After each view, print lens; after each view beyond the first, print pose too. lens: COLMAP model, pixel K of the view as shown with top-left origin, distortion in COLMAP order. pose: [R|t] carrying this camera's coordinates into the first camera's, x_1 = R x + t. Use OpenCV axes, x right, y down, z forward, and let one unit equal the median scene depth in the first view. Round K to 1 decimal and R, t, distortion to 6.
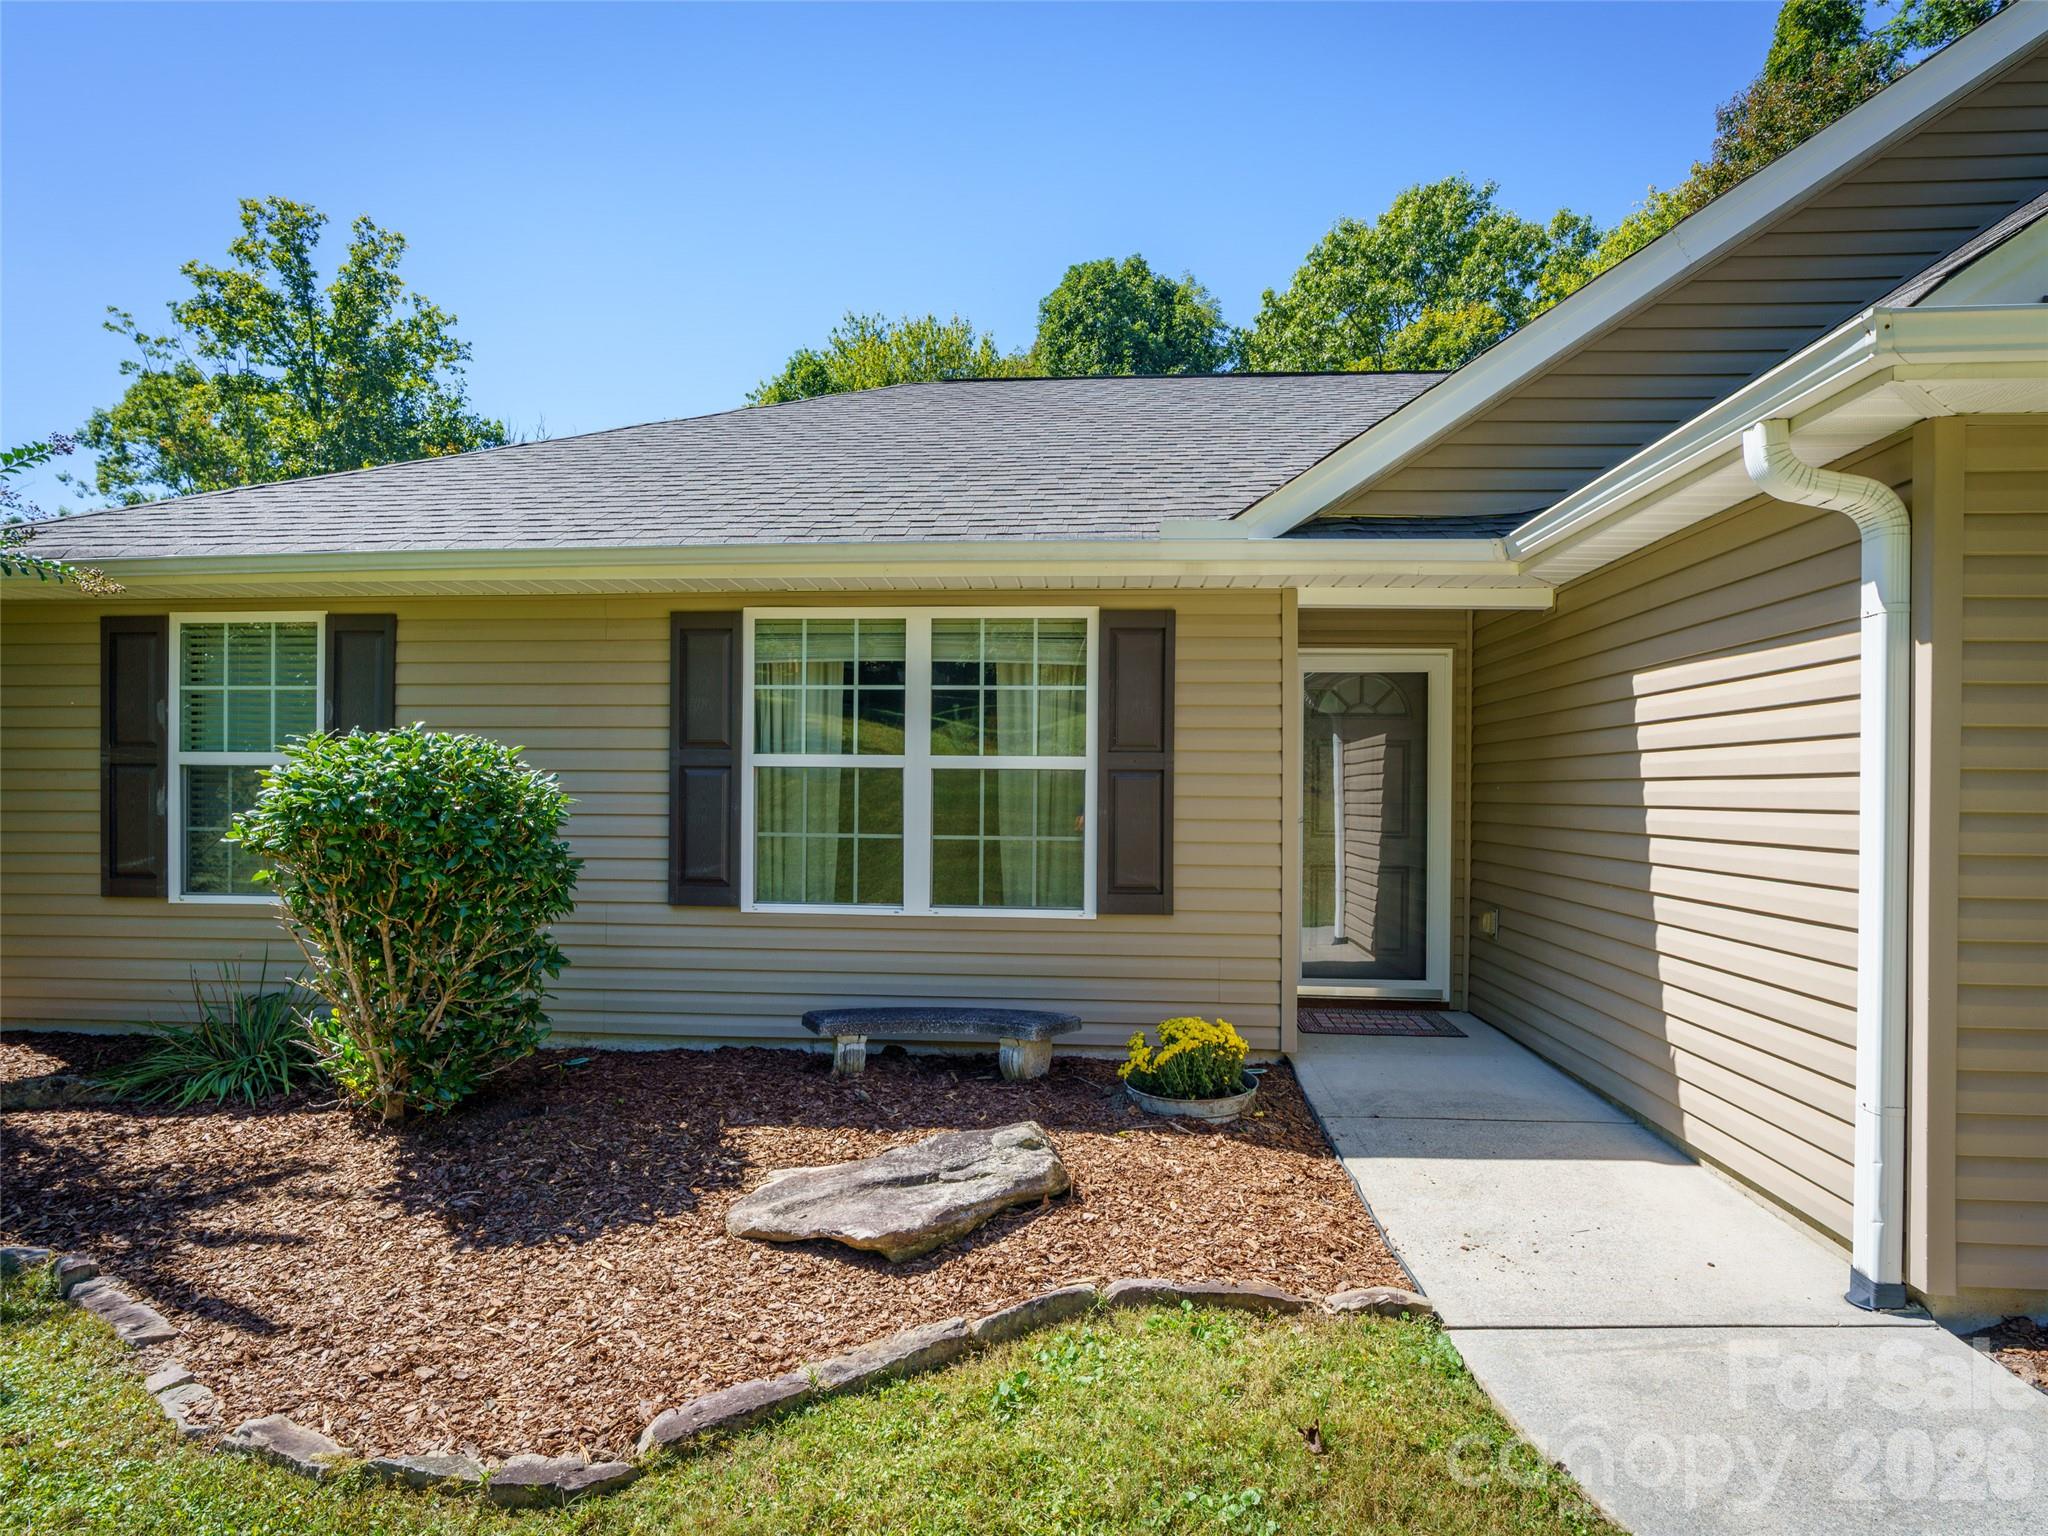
lens RADIAL K [[1096.6, 0, 1021.1], [0, 1096.6, 786.7], [0, 0, 1]] dist [-0.009799, -0.000323]
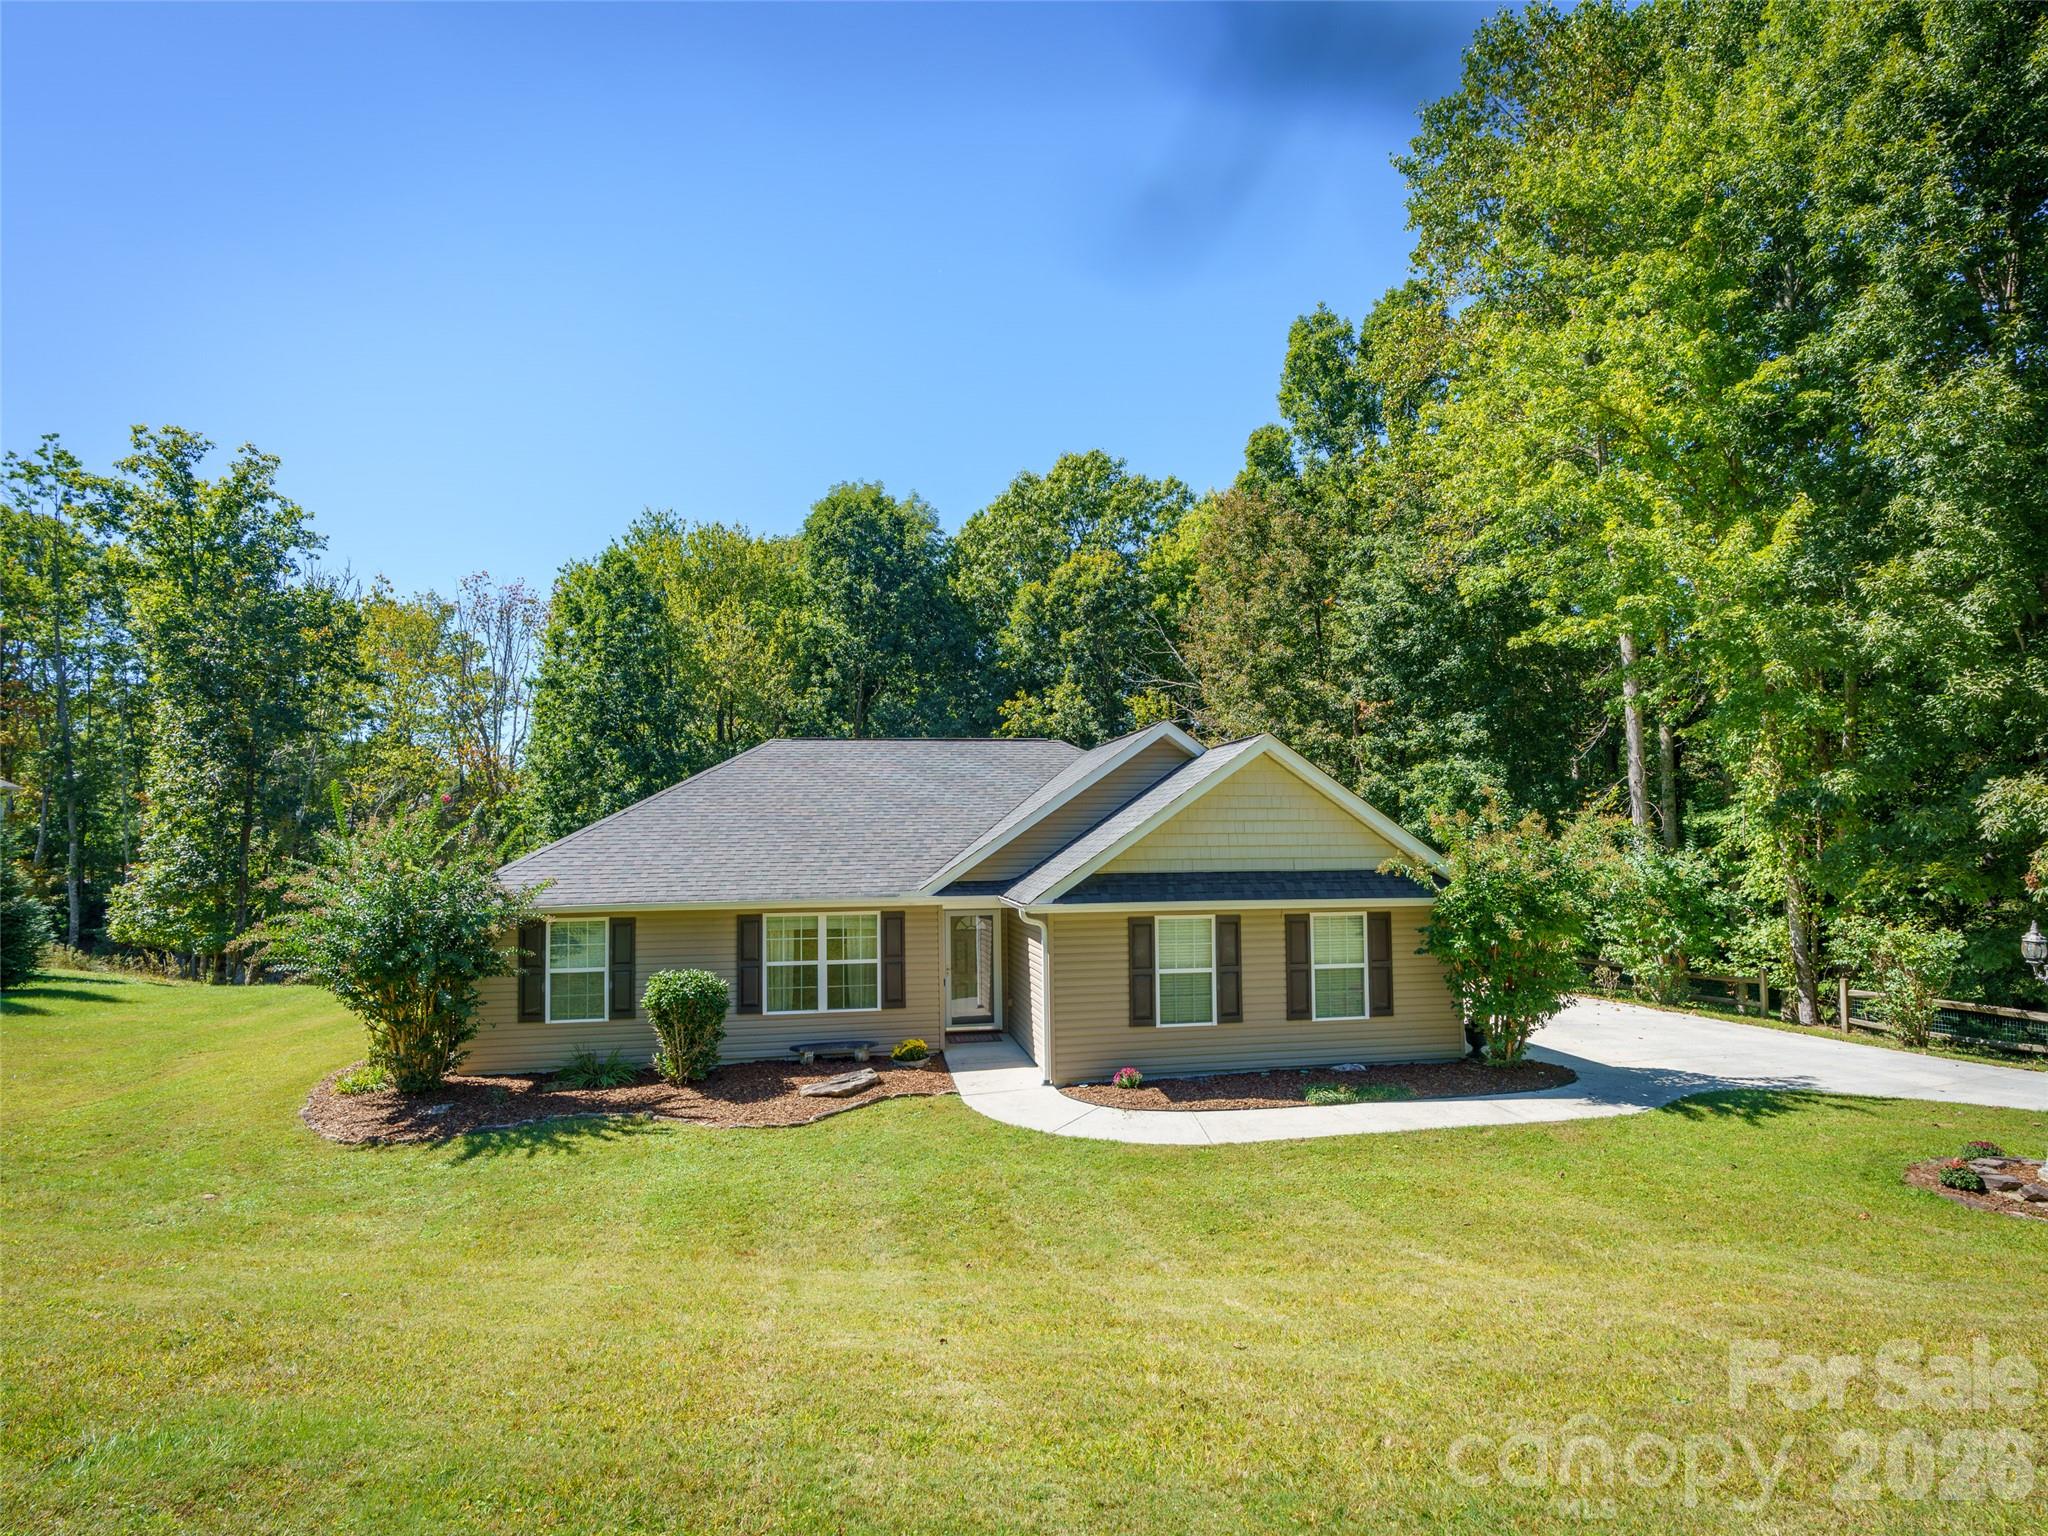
lens RADIAL K [[992.3, 0, 1024.2], [0, 992.3, 788.3], [0, 0, 1]] dist [-0.004463, 0.001698]
pose [[0.967716, -0.004353, 0.252005, -0.278255], [0.020024, 0.998018, -0.059653, -0.377103], [-0.251246, 0.062773, 0.965886, -2.111208]]
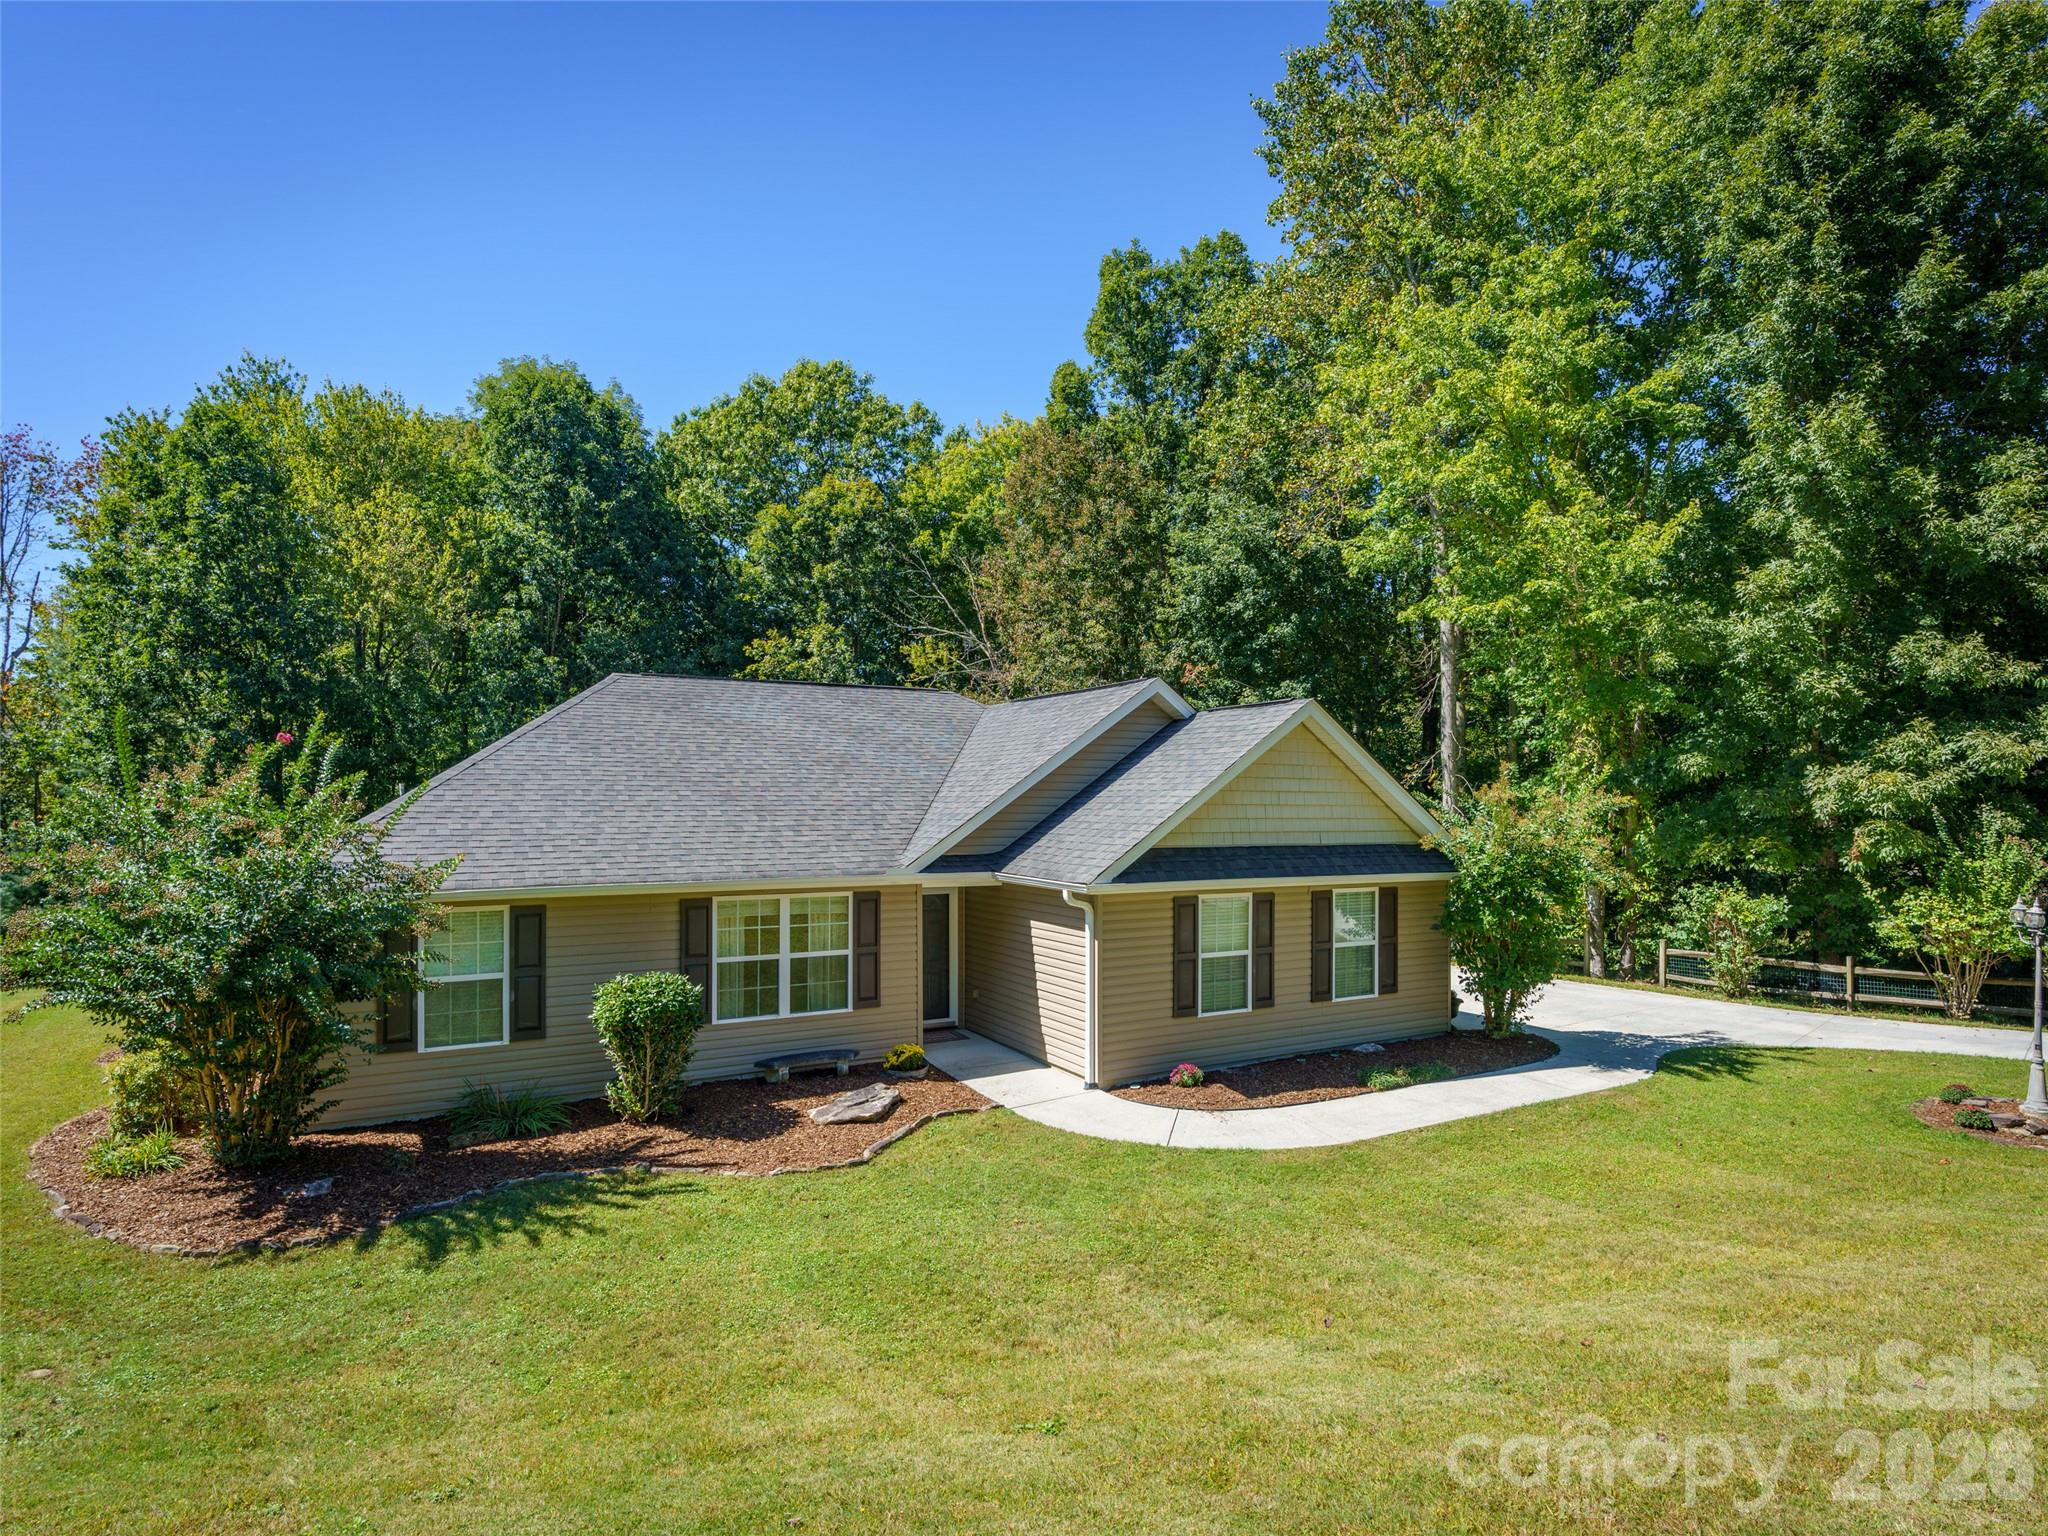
lens RADIAL K [[1066.1, 0, 1020.5], [0, 1066.1, 785.4], [0, 0, 1]] dist [-0.000950, 0.000889]
pose [[0.837011, 0.003096, 0.547178, -1.101278], [0.006643, 0.999853, -0.015818, -0.417609], [-0.547146, 0.016875, 0.836867, -1.507198]]
